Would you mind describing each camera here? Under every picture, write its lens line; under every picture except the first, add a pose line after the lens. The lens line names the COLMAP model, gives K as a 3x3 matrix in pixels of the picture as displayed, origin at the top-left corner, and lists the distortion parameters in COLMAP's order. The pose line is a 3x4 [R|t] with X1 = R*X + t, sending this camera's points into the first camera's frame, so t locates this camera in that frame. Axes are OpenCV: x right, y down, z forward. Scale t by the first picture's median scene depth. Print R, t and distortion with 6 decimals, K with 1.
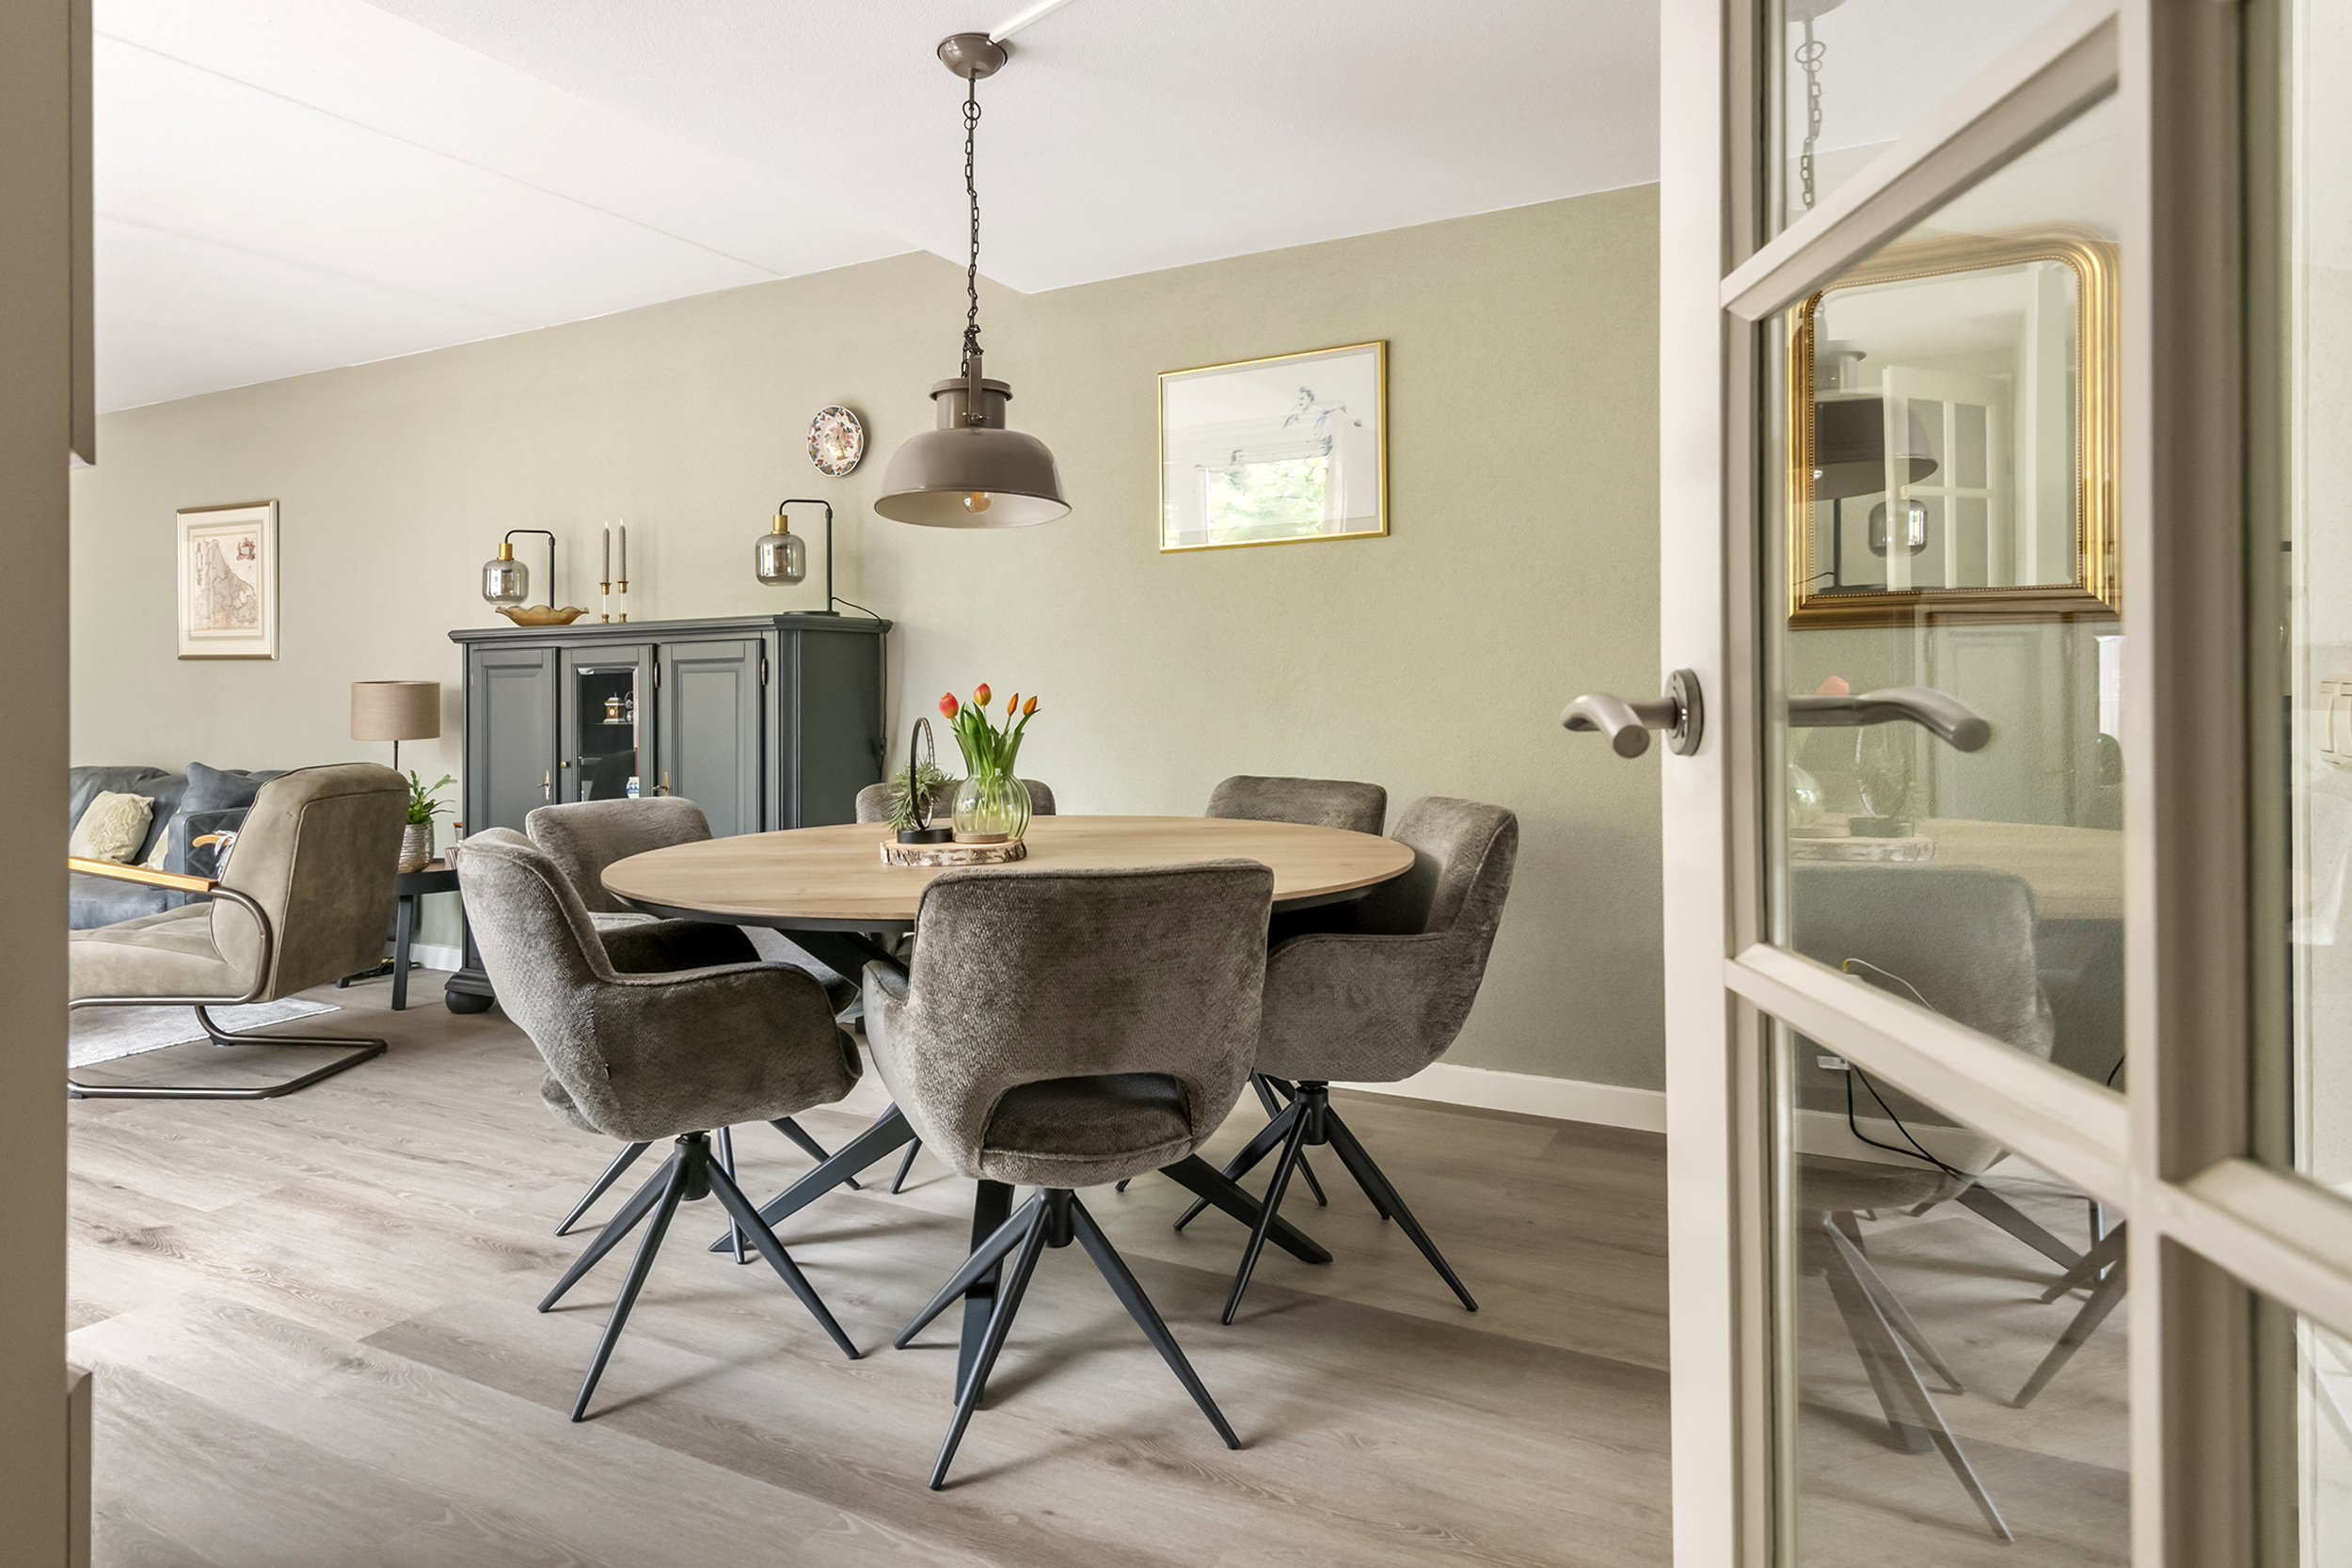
lens RADIAL K [[1421.5, 0, 1042.8], [0, 1421.5, 670.0], [0, 0, 1]] dist [0.058783, -0.063091]
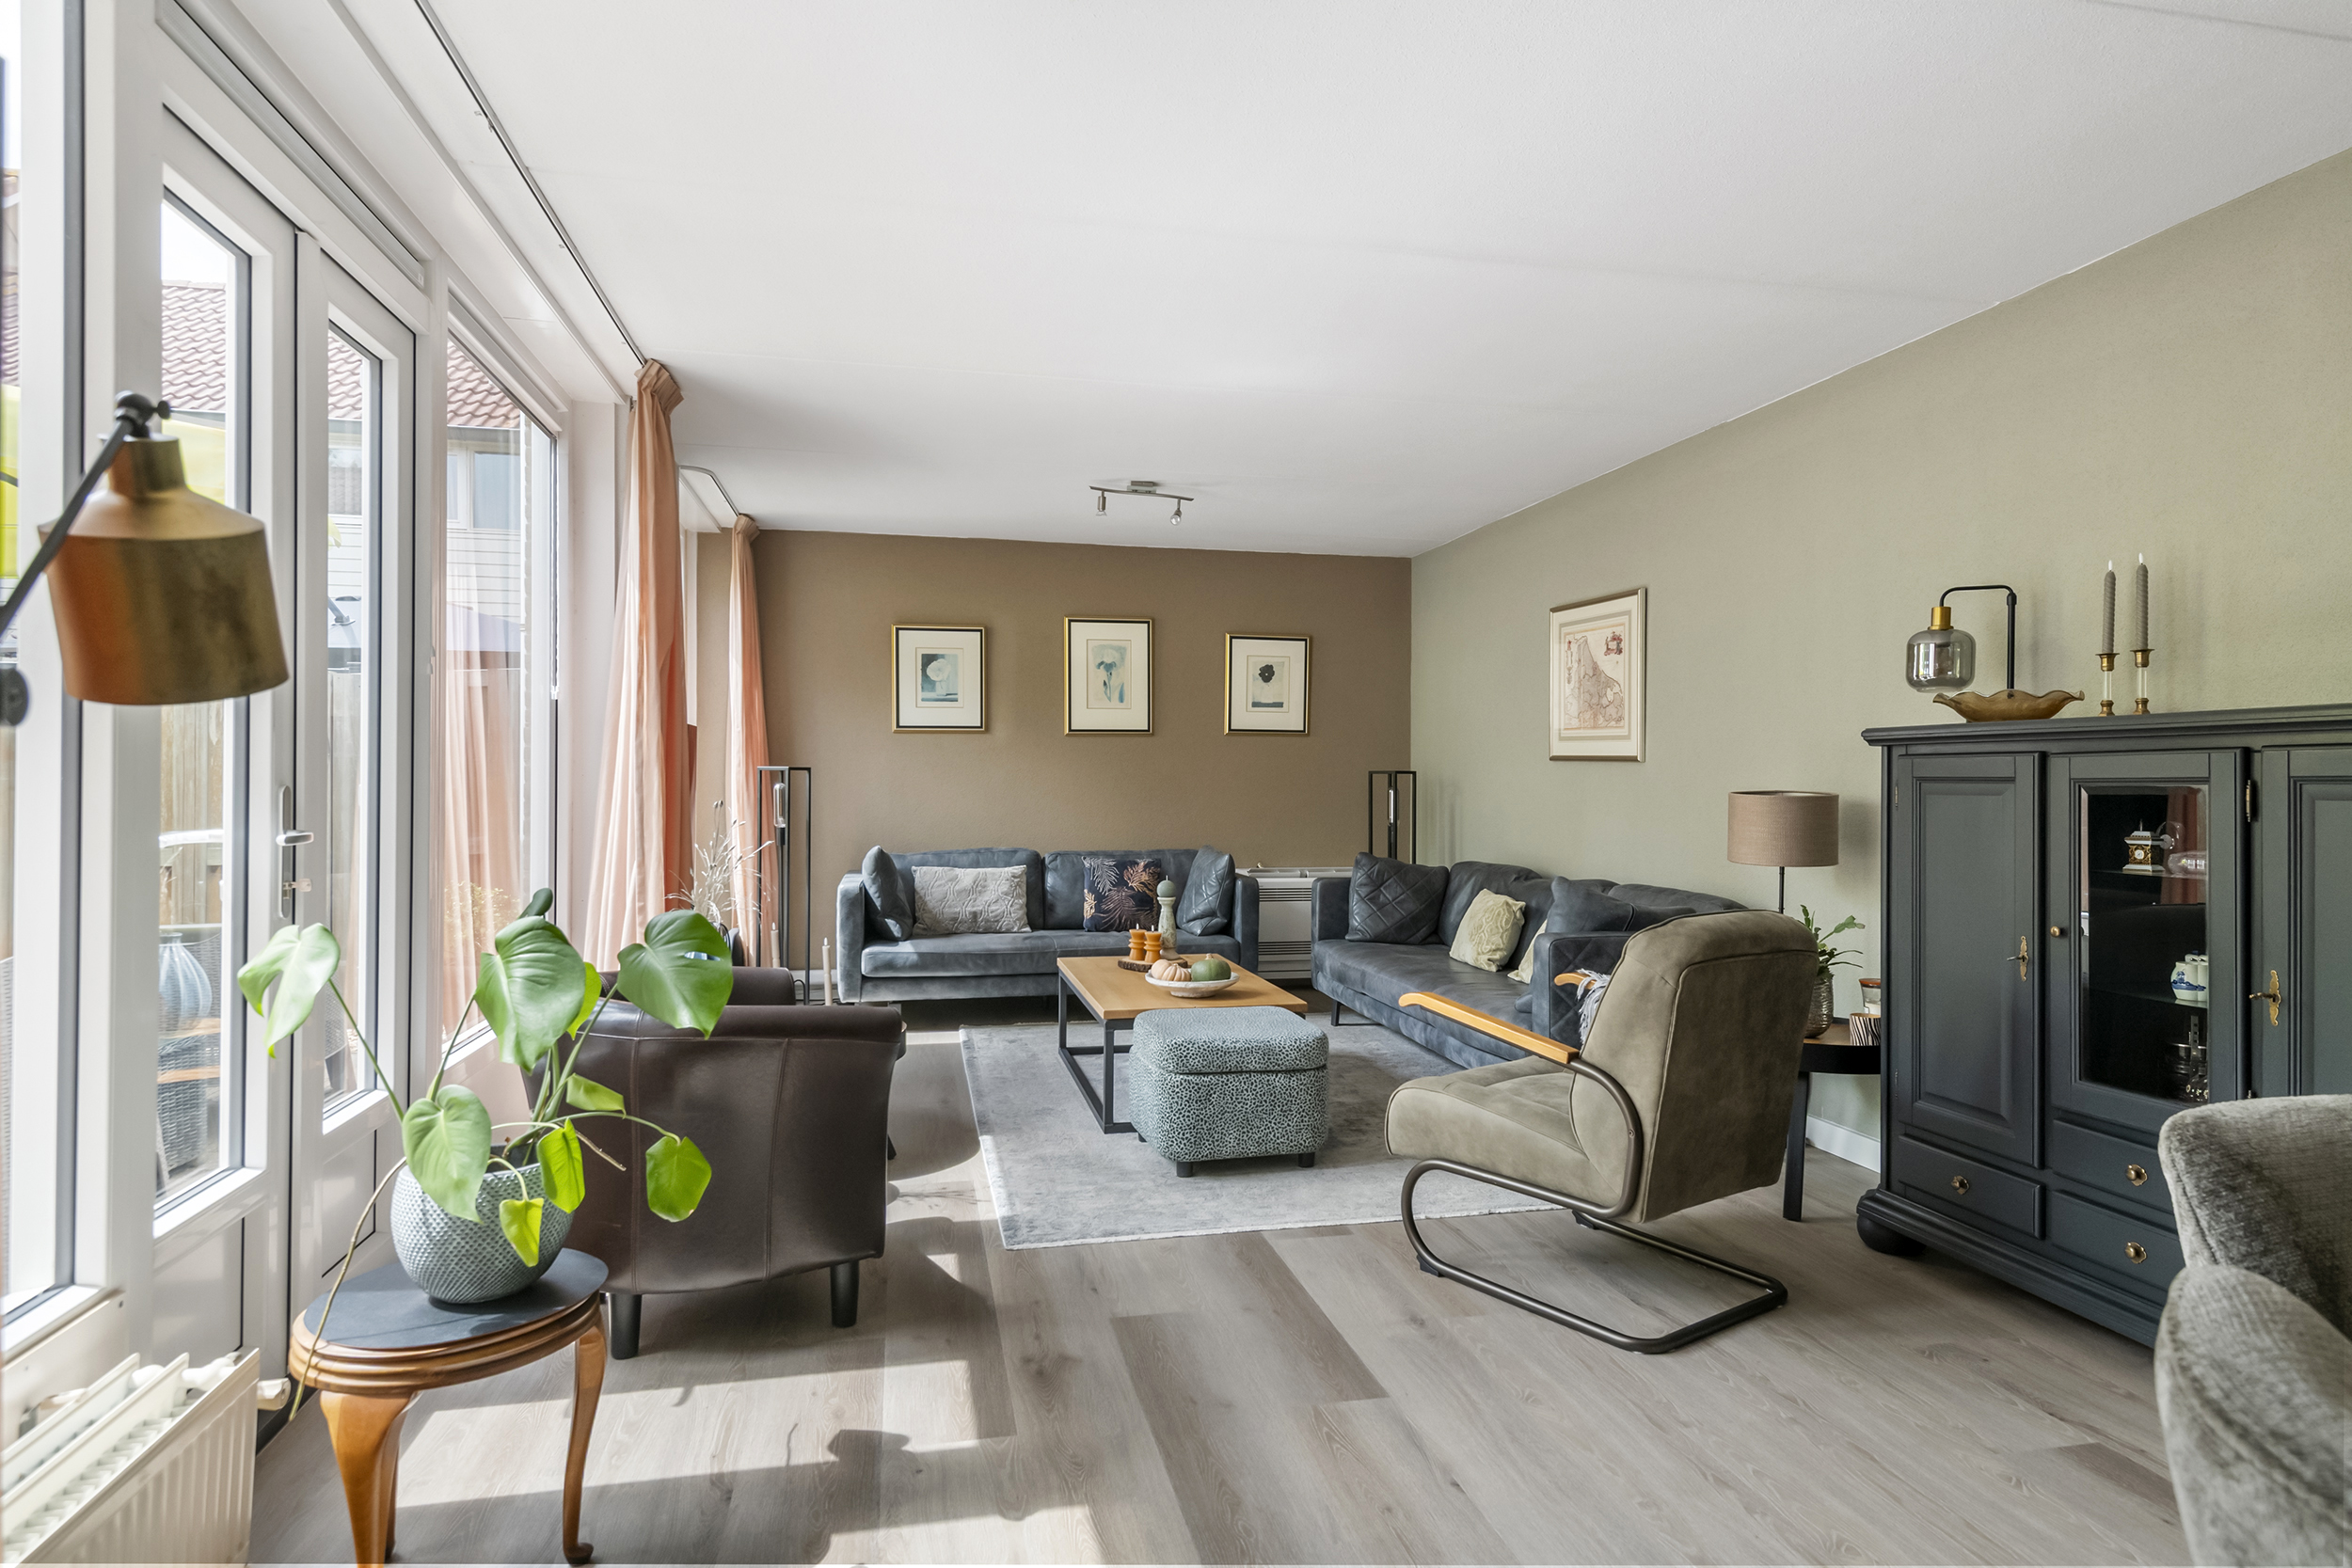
lens RADIAL K [[1302.0, 0, 1186.0], [0, 1302.0, 774.2], [0, 0, 1]] dist [0.051390, -0.040707]
pose [[0.681572, 0.011742, -0.731657, -0.153674], [-0.002815, 0.999906, 0.013424, -0.012247], [0.731746, -0.007089, 0.681541, 0.277871]]
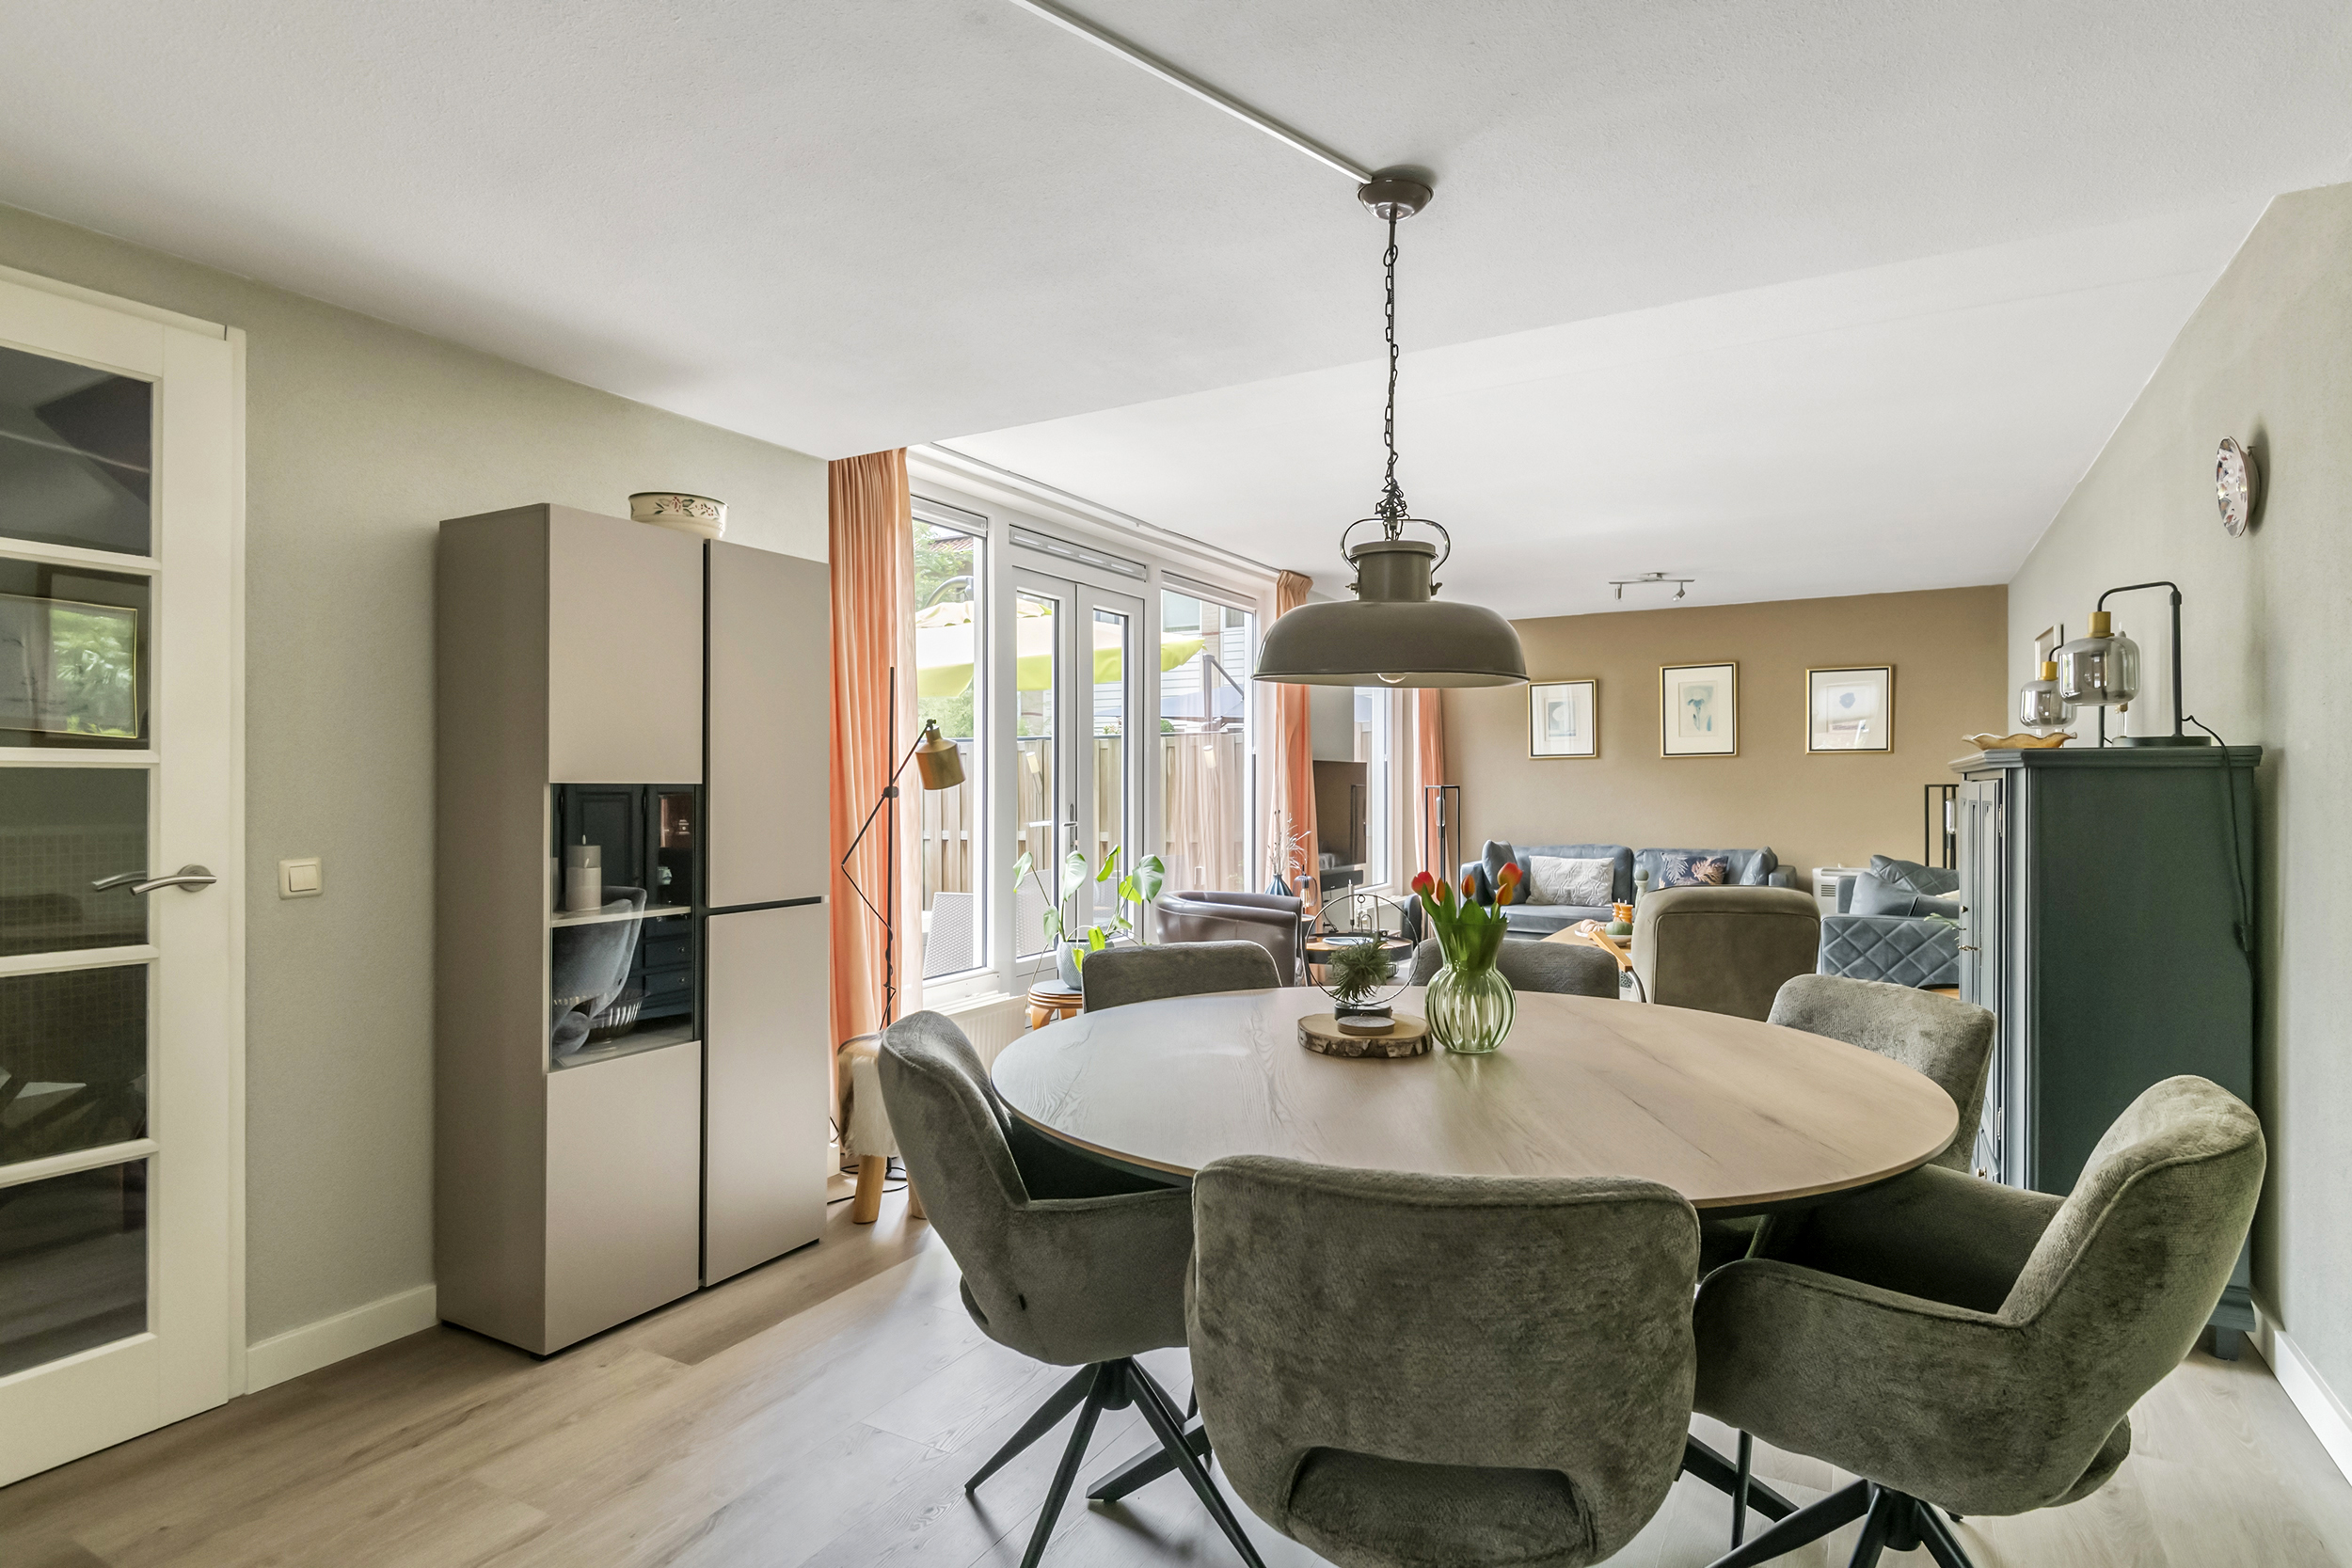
lens RADIAL K [[1187.7, 0, 1176.0], [0, 1187.7, 784.0], [0, 0, 1]] dist [0.000380, -0.000372]
pose [[0.012920, 0.010602, -0.999860, 0.399618], [0.017141, 0.999794, 0.010823, -0.030034], [0.999770, -0.017279, 0.012736, 0.457005]]
